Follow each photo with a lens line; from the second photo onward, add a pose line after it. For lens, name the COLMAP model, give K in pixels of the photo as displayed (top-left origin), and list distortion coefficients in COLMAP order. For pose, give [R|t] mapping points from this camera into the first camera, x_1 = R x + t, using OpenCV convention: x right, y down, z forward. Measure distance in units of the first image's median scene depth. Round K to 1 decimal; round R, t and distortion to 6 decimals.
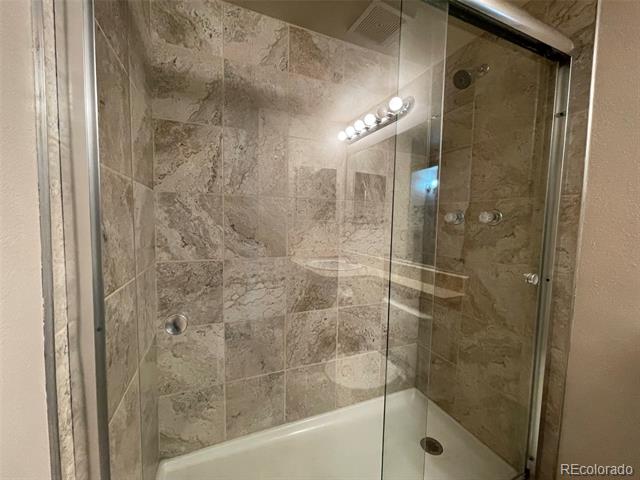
lens RADIAL K [[257.4, 0, 320.6], [0, 257.4, 240.1], [0, 0, 1]] dist [-0.001502, 0.000764]
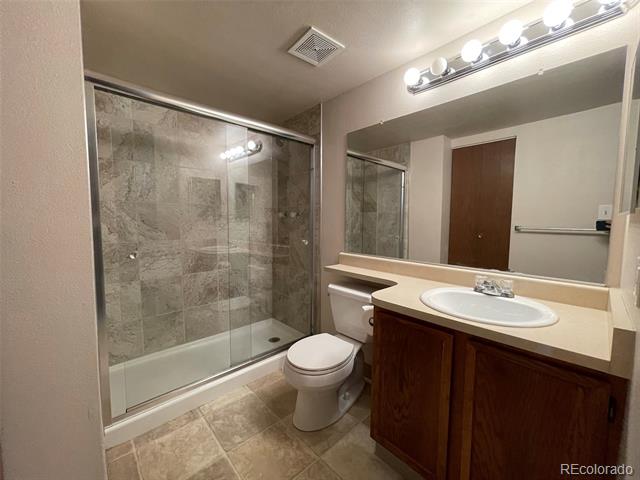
lens RADIAL K [[257.4, 0, 316.4], [0, 257.4, 240.6], [0, 0, 1]] dist [-0.001502, 0.000764]
pose [[0.941316, -0.041975, 0.334906, 0.135541], [0.038539, 0.999114, 0.016902, 0.080149], [-0.335319, -0.003003, 0.942100, -0.867460]]
